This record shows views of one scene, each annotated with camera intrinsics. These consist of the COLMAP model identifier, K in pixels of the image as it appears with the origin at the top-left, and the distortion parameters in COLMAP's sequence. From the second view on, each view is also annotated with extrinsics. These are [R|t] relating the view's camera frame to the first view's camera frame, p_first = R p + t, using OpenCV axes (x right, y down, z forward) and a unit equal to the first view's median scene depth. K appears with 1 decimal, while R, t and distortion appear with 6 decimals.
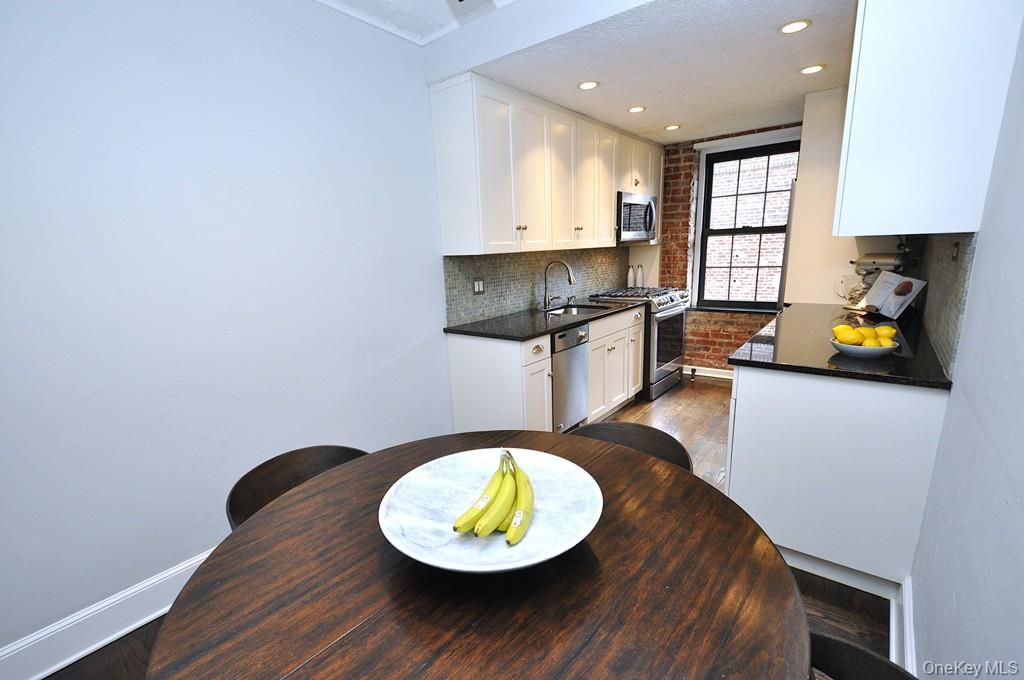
lens RADIAL K [[450.3, 0, 509.6], [0, 450.3, 355.4], [0, 0, 1]] dist [0.011349, -0.008754]
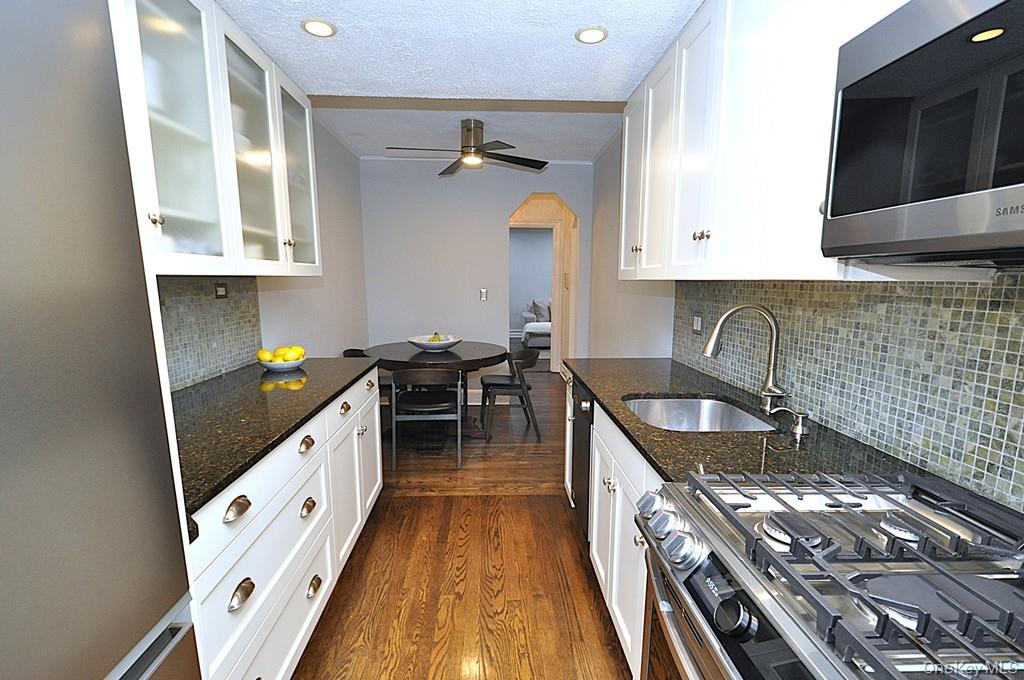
lens RADIAL K [[469.8, 0, 510.8], [0, 469.8, 356.4], [0, 0, 1]] dist [0.014502, -0.012062]
pose [[-0.750855, 0.147222, -0.643849, 0.485180], [-0.122748, 0.926750, 0.355059, -0.246485], [0.648960, 0.345630, -0.677784, 0.972554]]
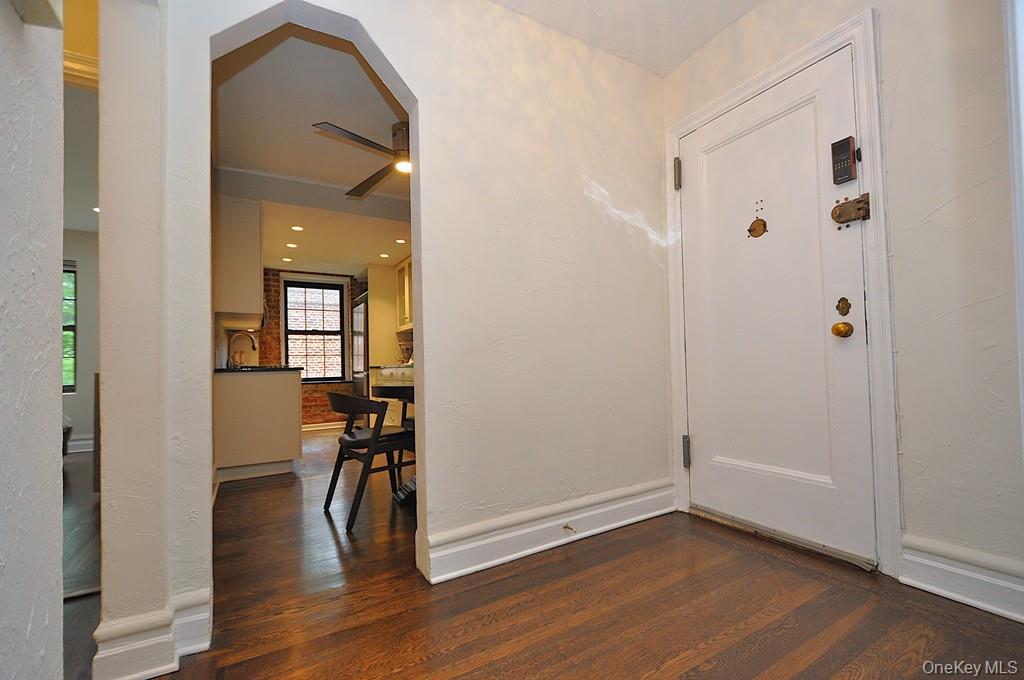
lens RADIAL K [[445.1, 0, 509.0], [0, 445.1, 354.4], [0, 0, 1]] dist [0.013594, -0.011627]
pose [[0.360280, 0.059266, 0.930959, -0.669680], [0.224812, 0.963049, -0.148311, 0.177075], [-0.905349, 0.262724, 0.333644, -0.093780]]
